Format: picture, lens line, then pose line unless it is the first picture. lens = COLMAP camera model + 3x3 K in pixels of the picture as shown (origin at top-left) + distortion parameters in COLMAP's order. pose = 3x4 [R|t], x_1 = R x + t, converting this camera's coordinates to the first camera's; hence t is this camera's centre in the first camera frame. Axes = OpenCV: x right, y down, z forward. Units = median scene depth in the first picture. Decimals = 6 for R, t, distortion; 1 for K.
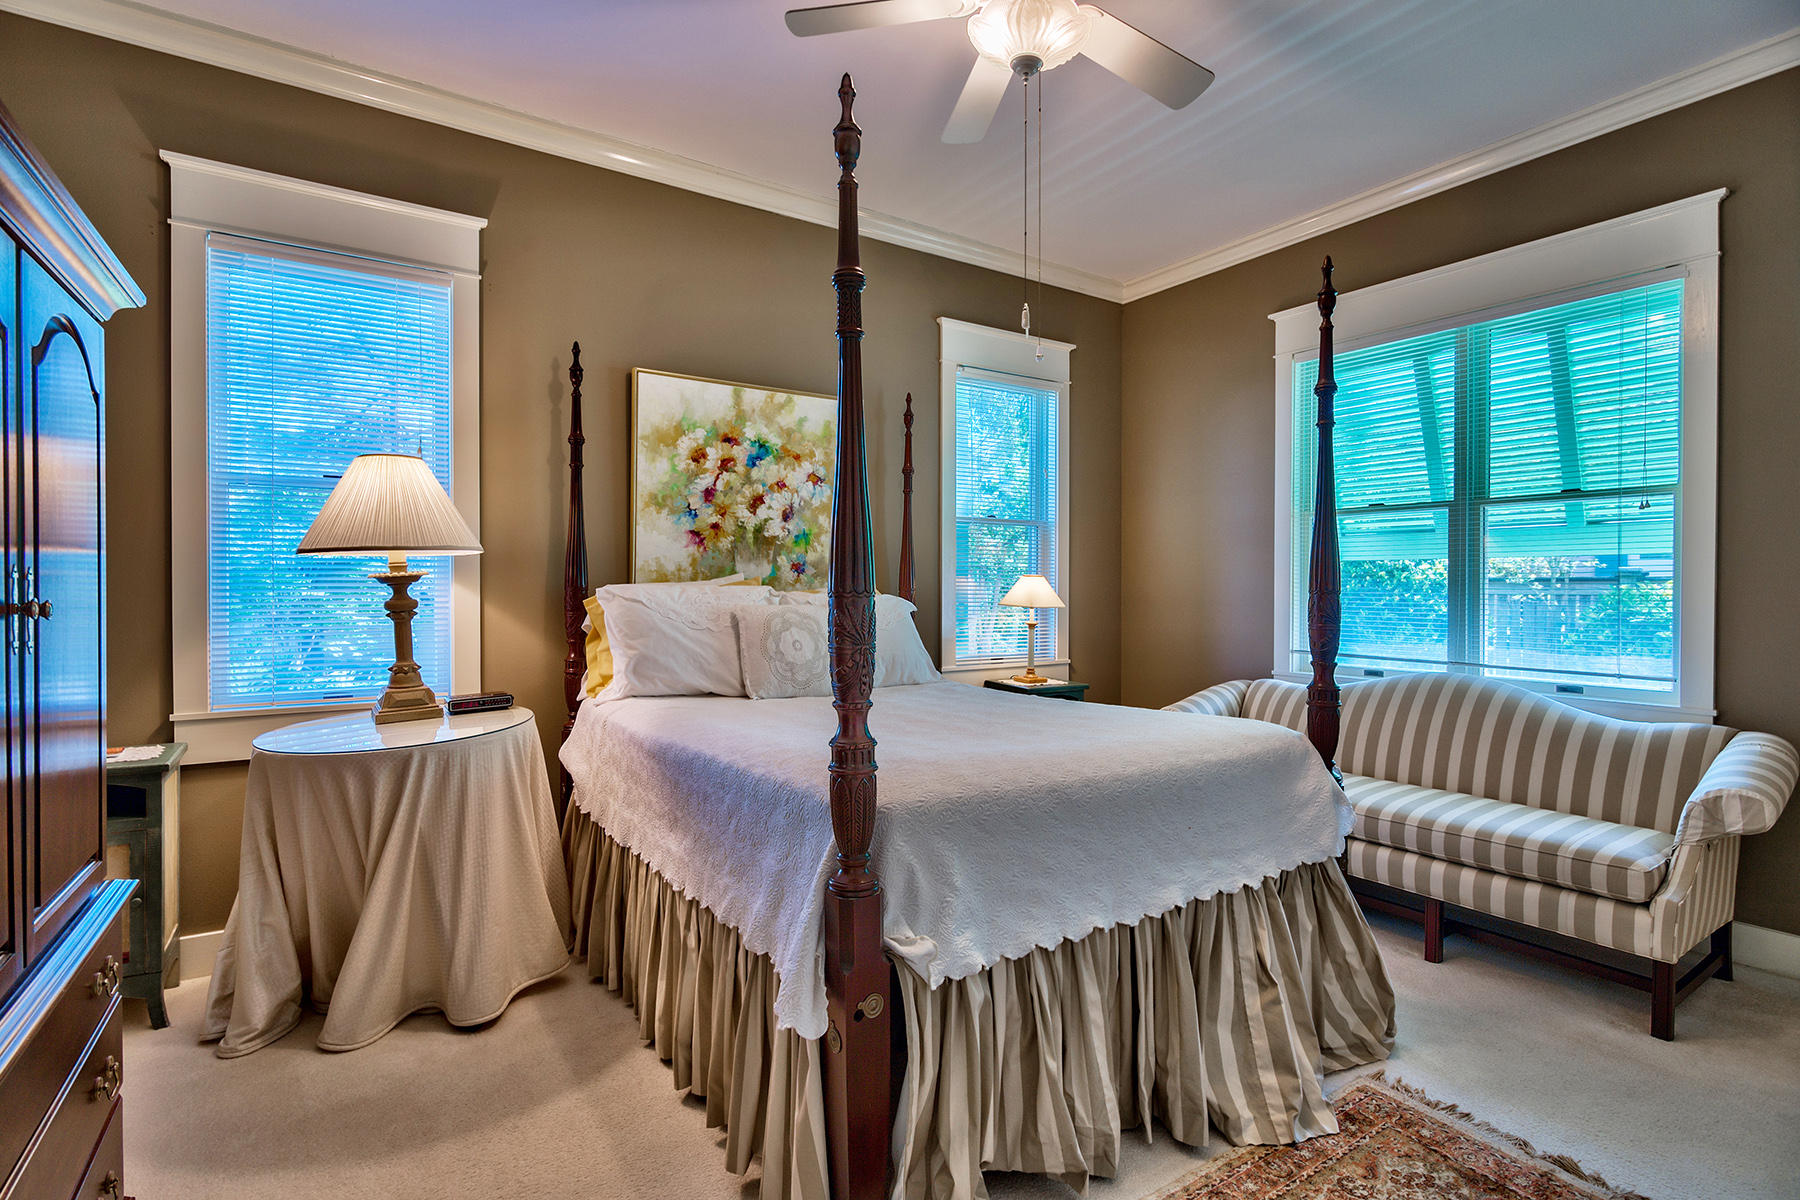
lens RADIAL K [[870.2, 0, 908.3], [0, 870.2, 584.5], [0, 0, 1]] dist [-0.000744, -0.001218]
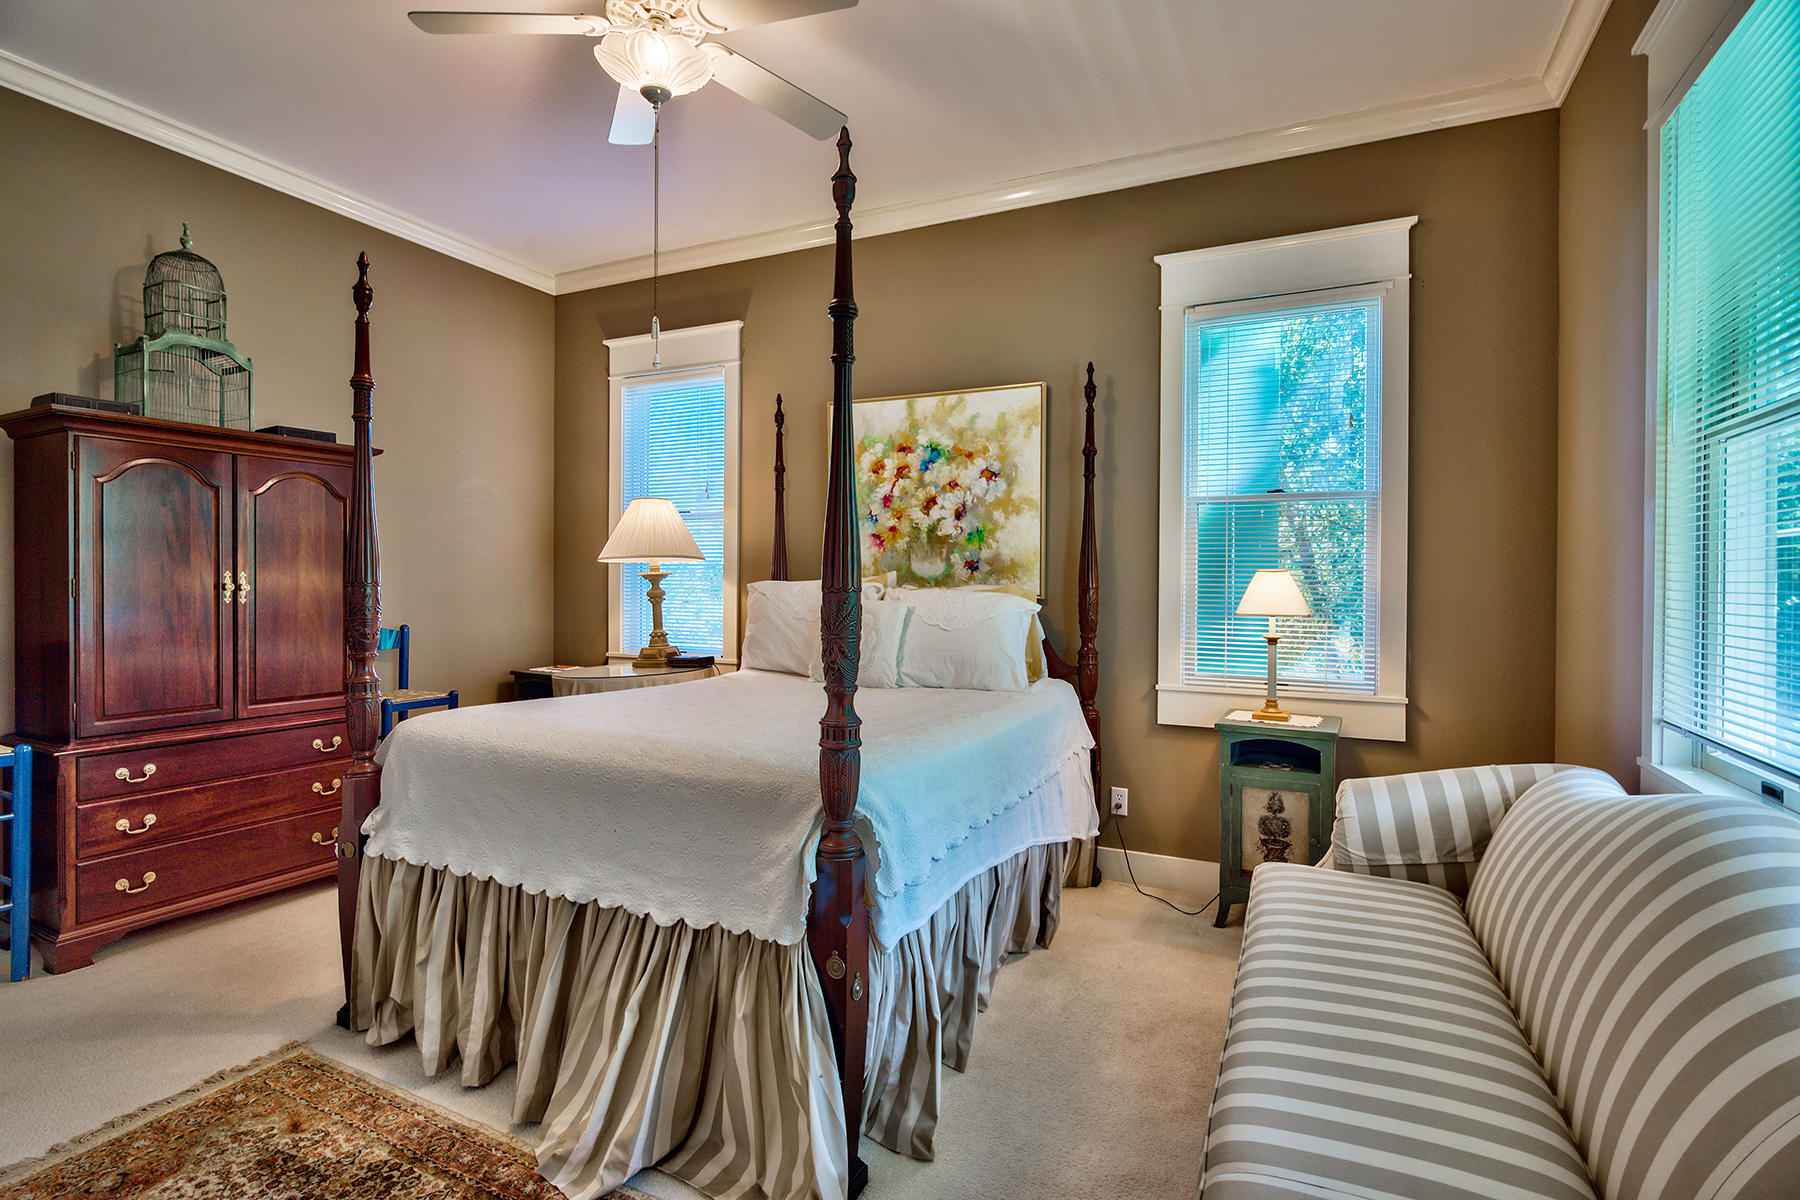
lens RADIAL K [[870.2, 0, 911.5], [0, 870.2, 598.5], [0, 0, 1]] dist [-0.000744, -0.001218]
pose [[0.503114, 0.010692, -0.864154, 0.730341], [-0.009627, 0.999931, 0.006767, 0.013488], [0.864166, 0.004914, 0.503182, 0.451204]]
